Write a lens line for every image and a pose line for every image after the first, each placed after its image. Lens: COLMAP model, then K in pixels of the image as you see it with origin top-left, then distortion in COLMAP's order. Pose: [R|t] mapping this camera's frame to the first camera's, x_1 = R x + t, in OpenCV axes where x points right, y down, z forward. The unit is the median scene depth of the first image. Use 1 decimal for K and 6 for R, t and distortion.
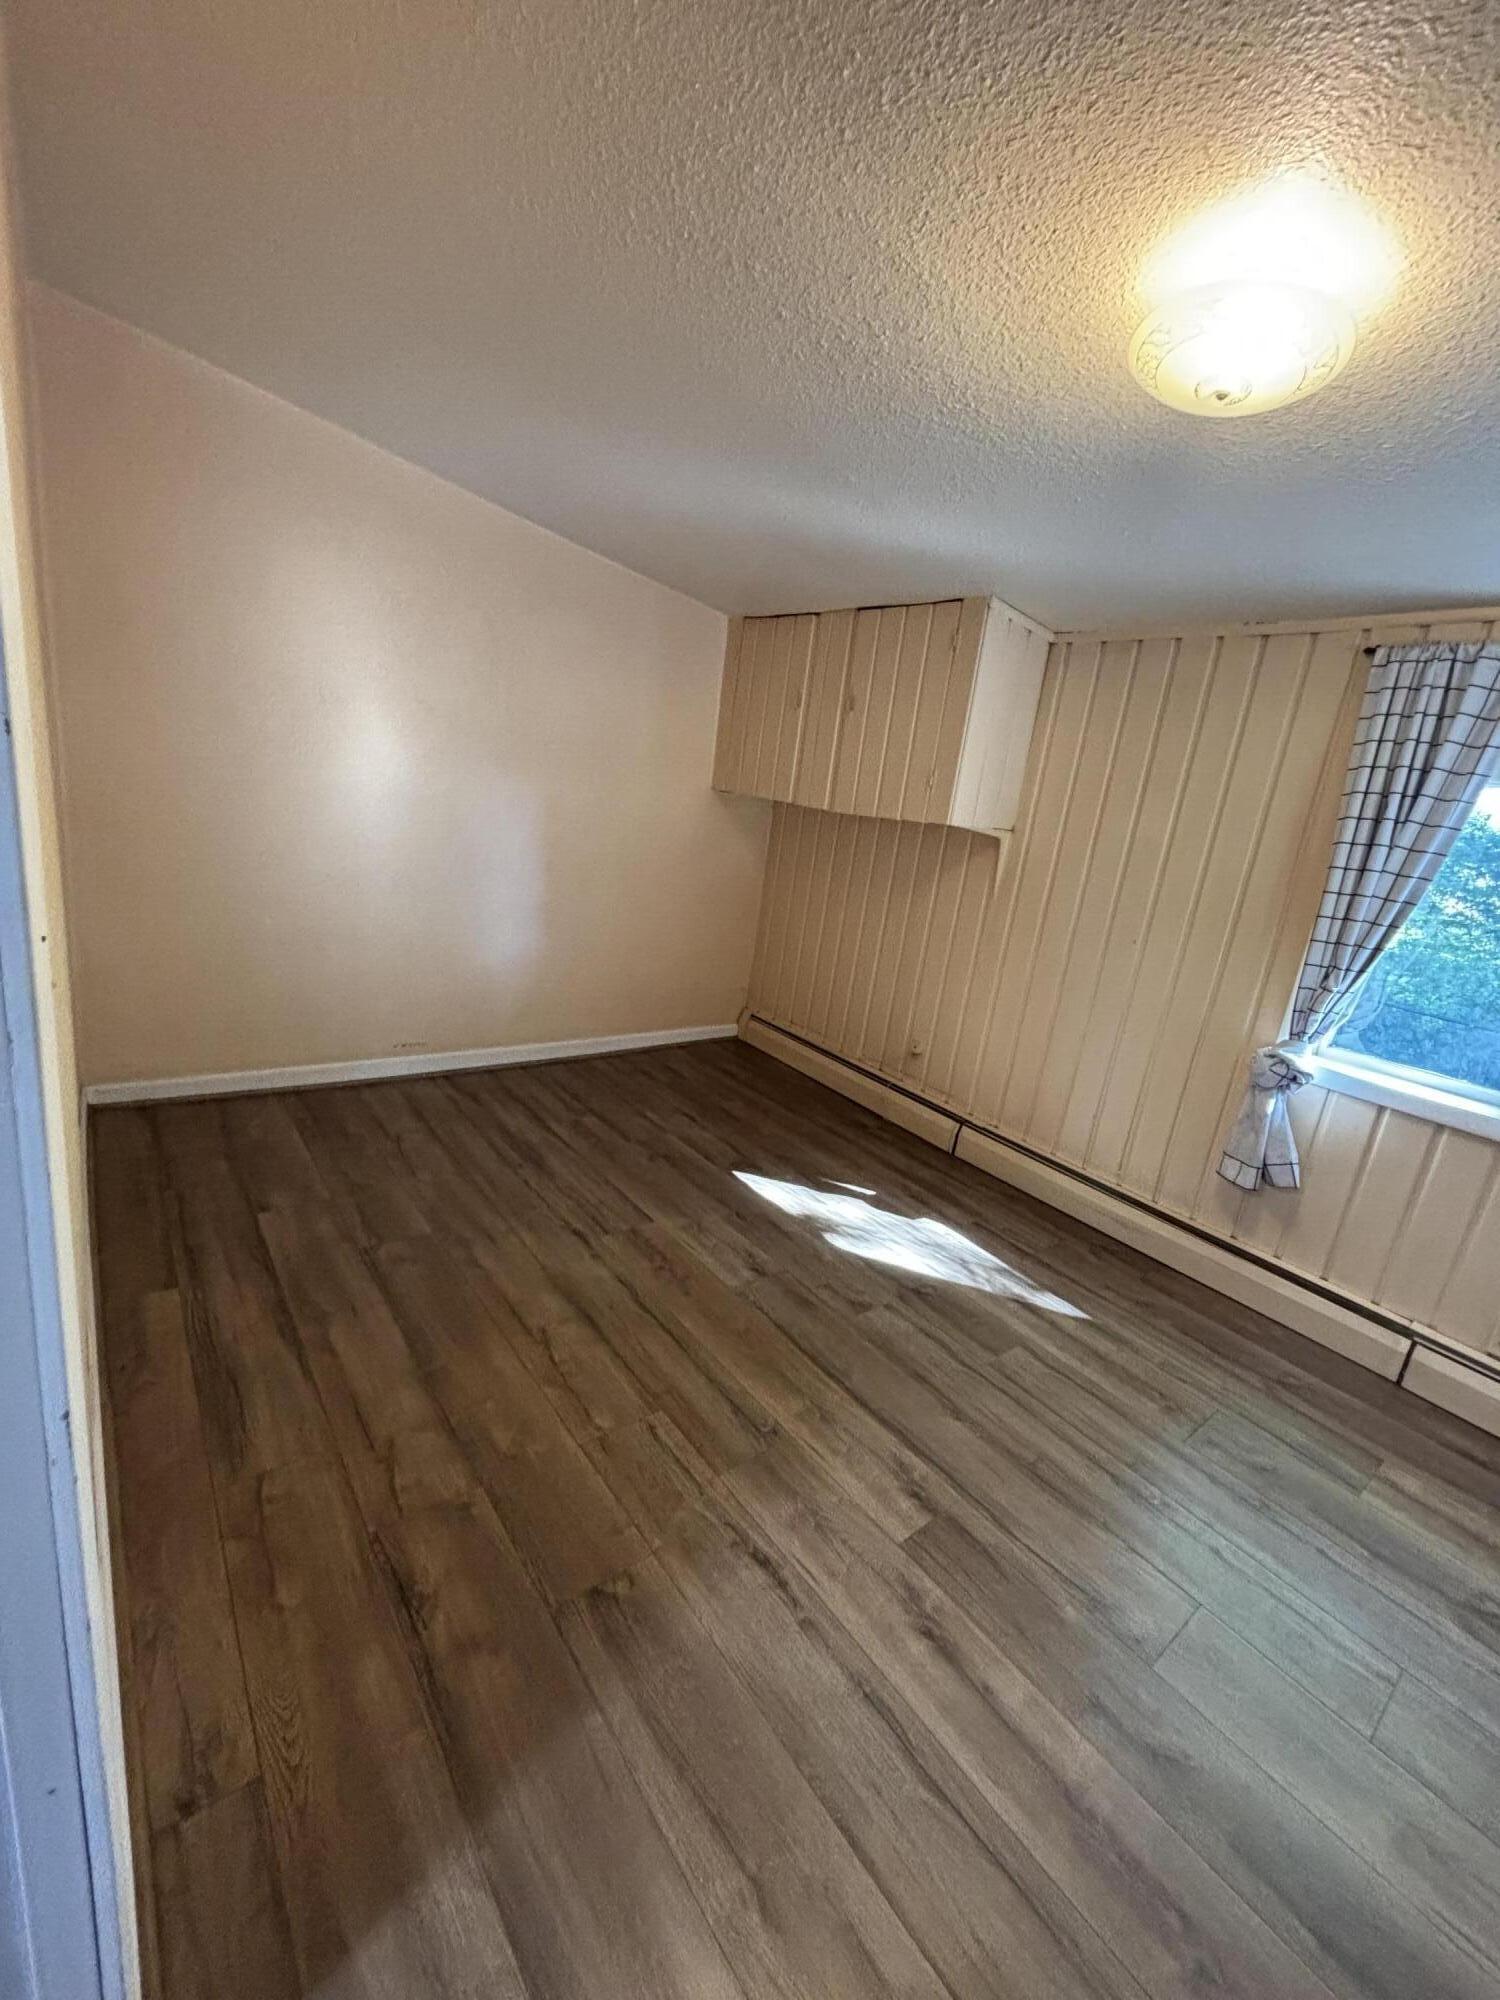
lens RADIAL K [[806.1, 0, 766.3], [0, 806.1, 995.8], [0, 0, 1]] dist [0.002467, 0.000285]
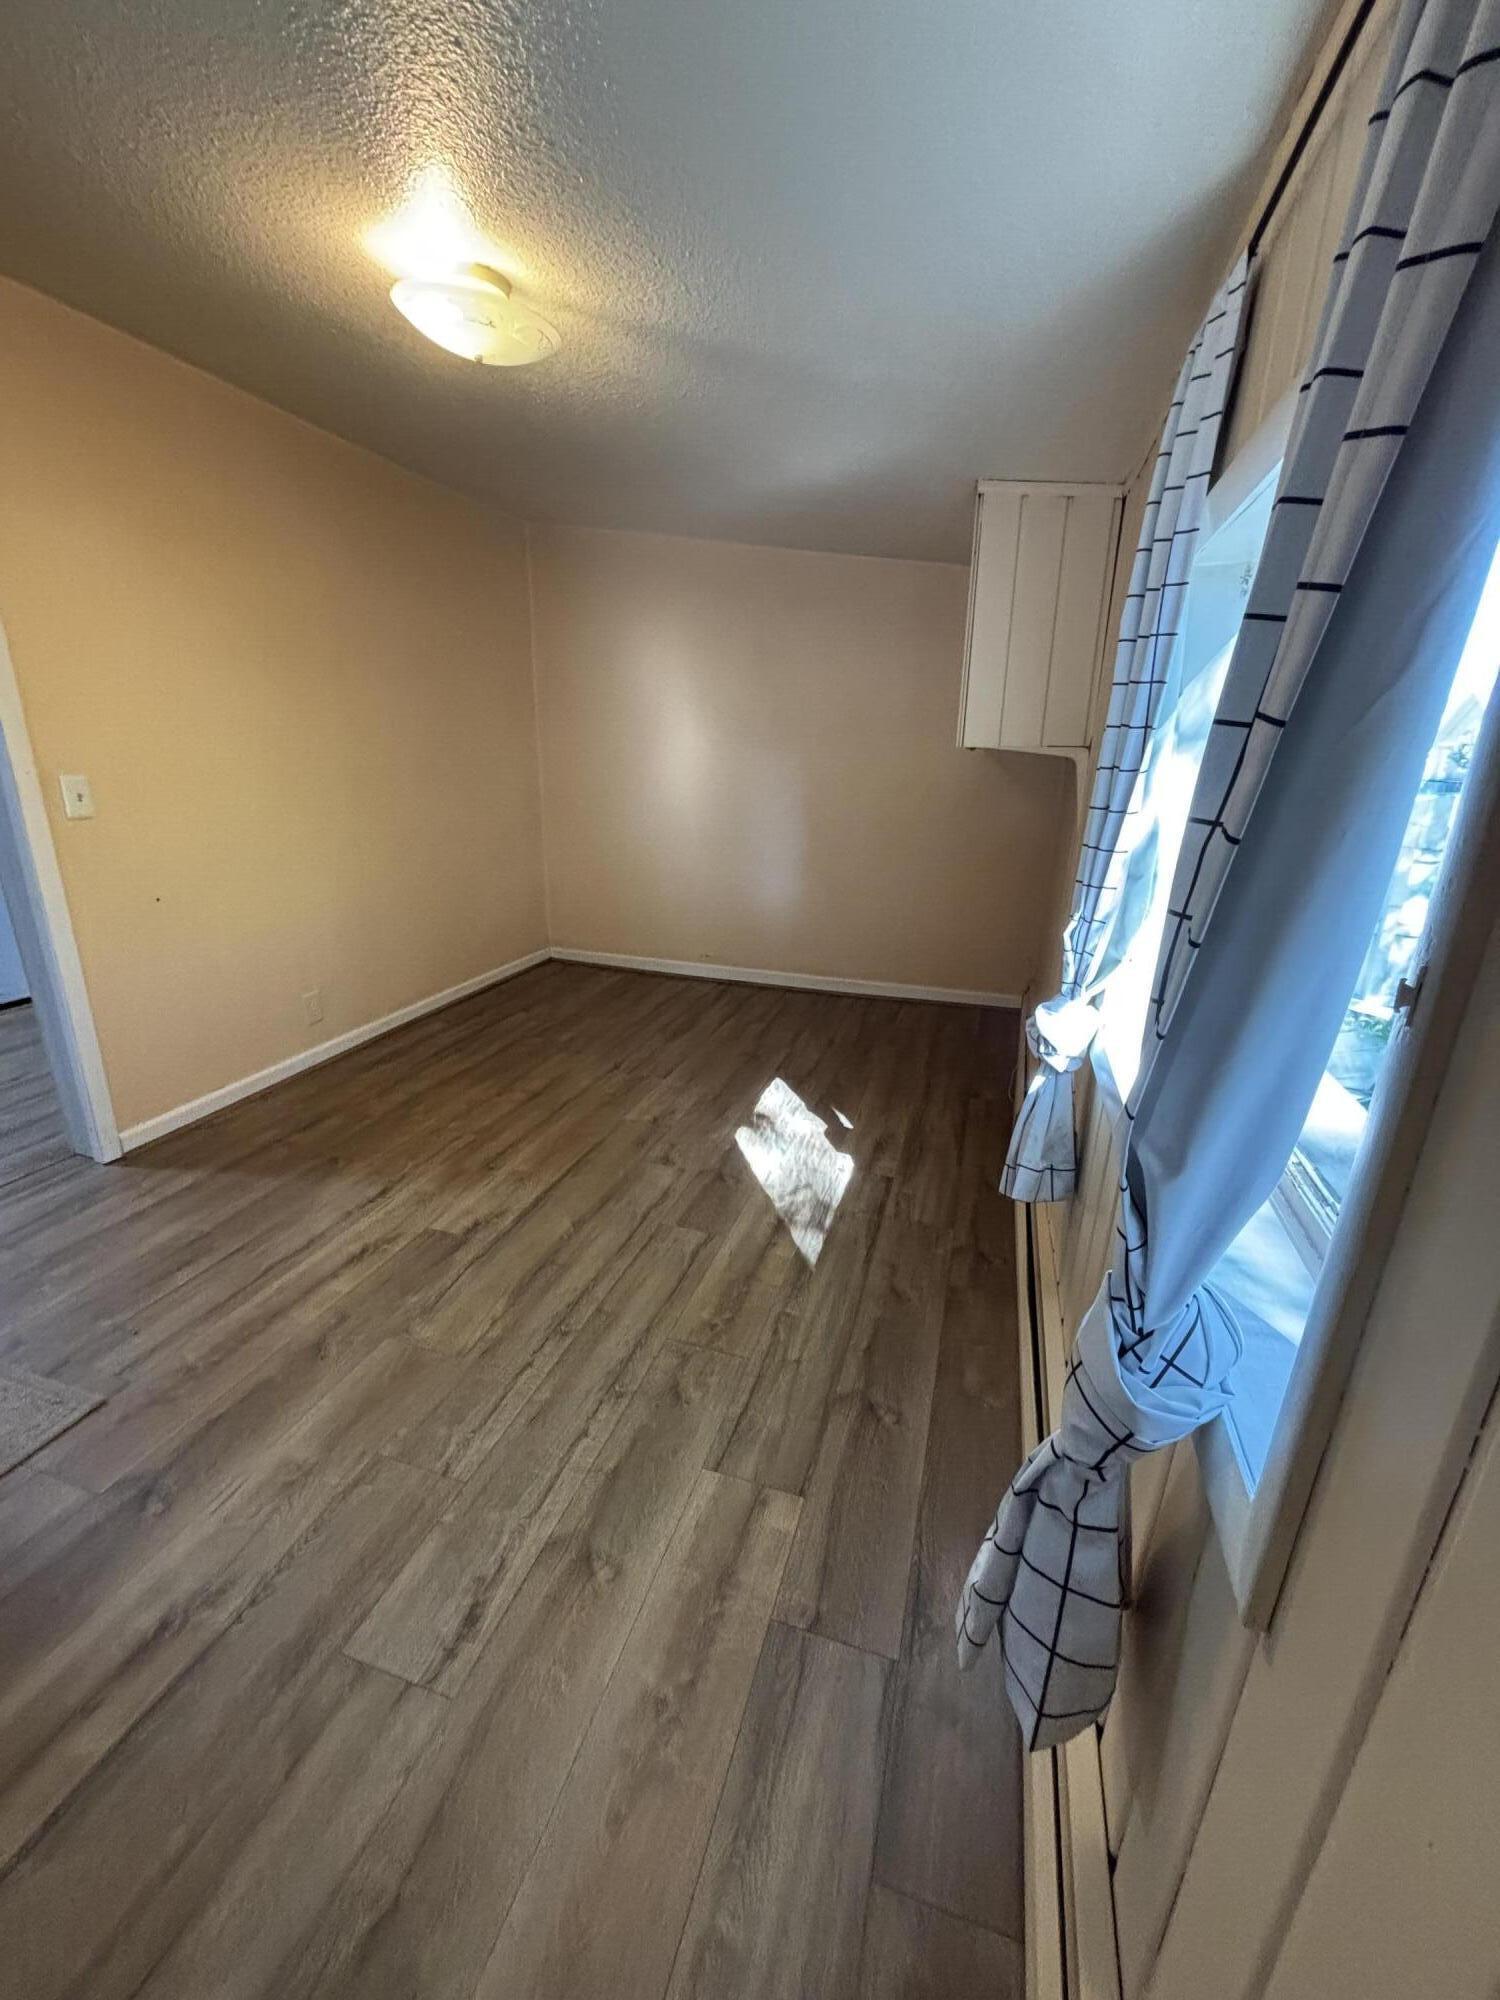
lens RADIAL K [[806.1, 0, 755.6], [0, 806.1, 993.7], [0, 0, 1]] dist [0.002467, 0.000285]
pose [[0.556472, 0.127753, -0.820986, 1.130029], [-0.151860, 0.987102, 0.050670, 0.064599], [0.816870, 0.096479, 0.568696, 0.418433]]
